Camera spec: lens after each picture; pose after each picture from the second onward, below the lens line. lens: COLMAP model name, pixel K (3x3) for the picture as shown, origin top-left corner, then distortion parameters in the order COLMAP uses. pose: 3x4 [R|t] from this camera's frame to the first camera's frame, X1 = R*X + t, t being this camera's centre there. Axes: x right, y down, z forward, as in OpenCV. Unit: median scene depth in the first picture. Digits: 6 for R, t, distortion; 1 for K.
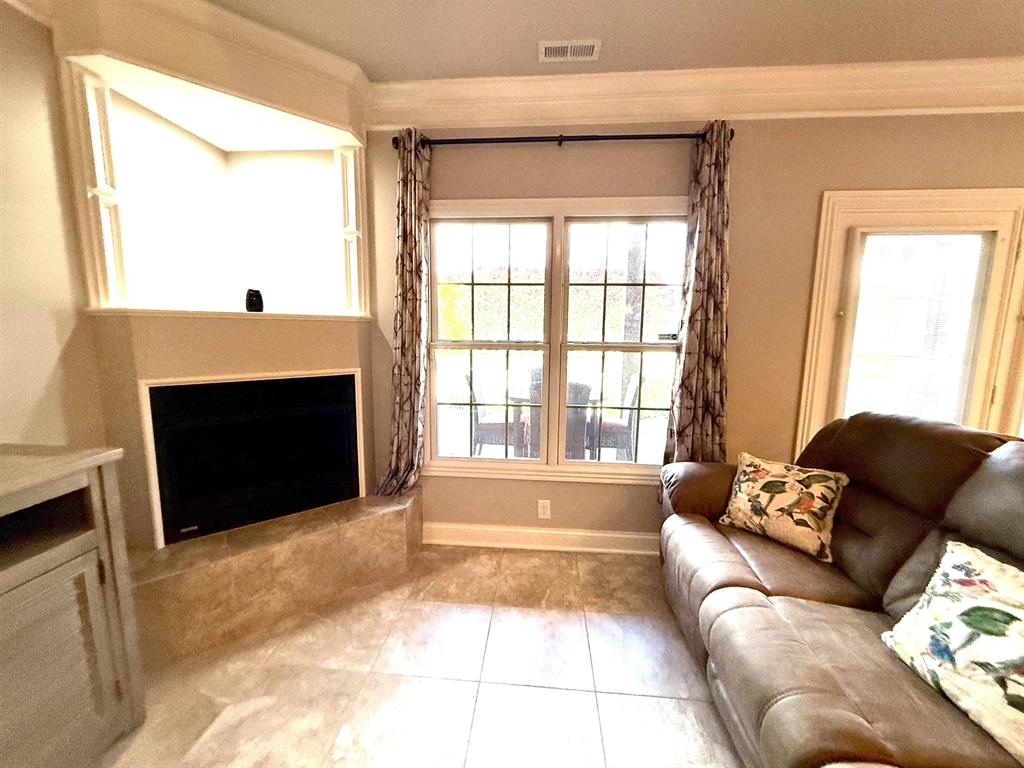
lens RADIAL K [[413.2, 0, 513.2], [0, 413.2, 383.2], [0, 0, 1]] dist [0.002747, 0.000627]
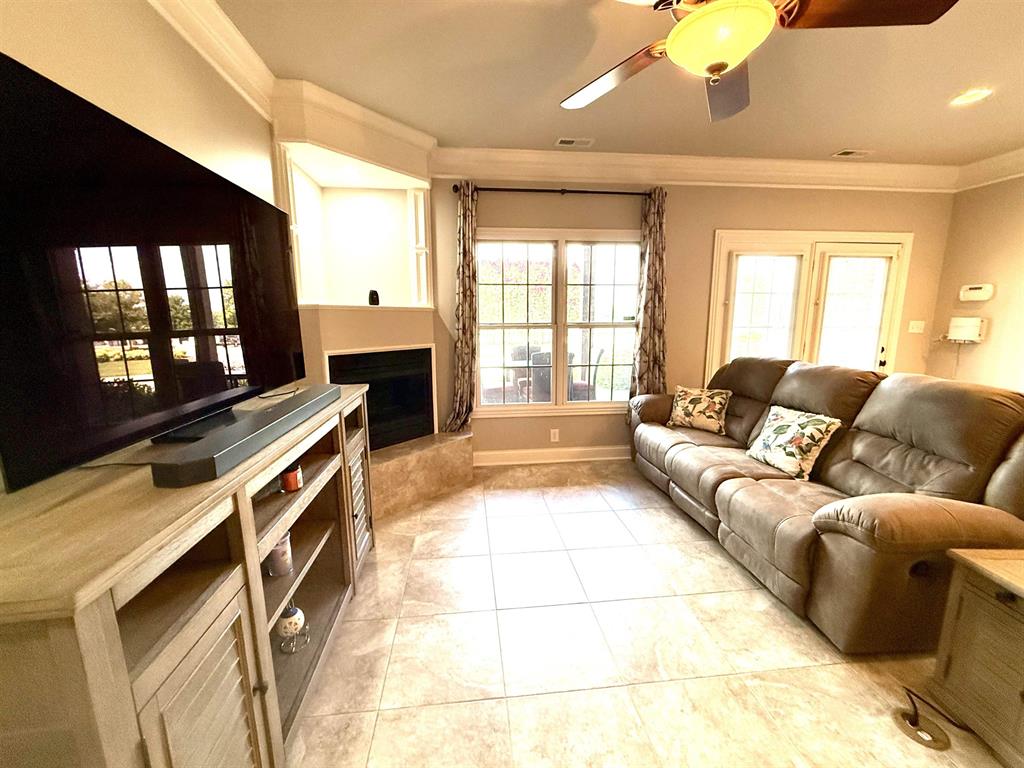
lens RADIAL K [[413.2, 0, 514.0], [0, 413.2, 384.2], [0, 0, 1]] dist [0.002747, 0.000627]
pose [[0.981086, -0.047208, 0.187726, -0.396688], [0.041601, 0.998566, 0.033696, 0.072982], [-0.189048, -0.025249, 0.981643, -0.507864]]
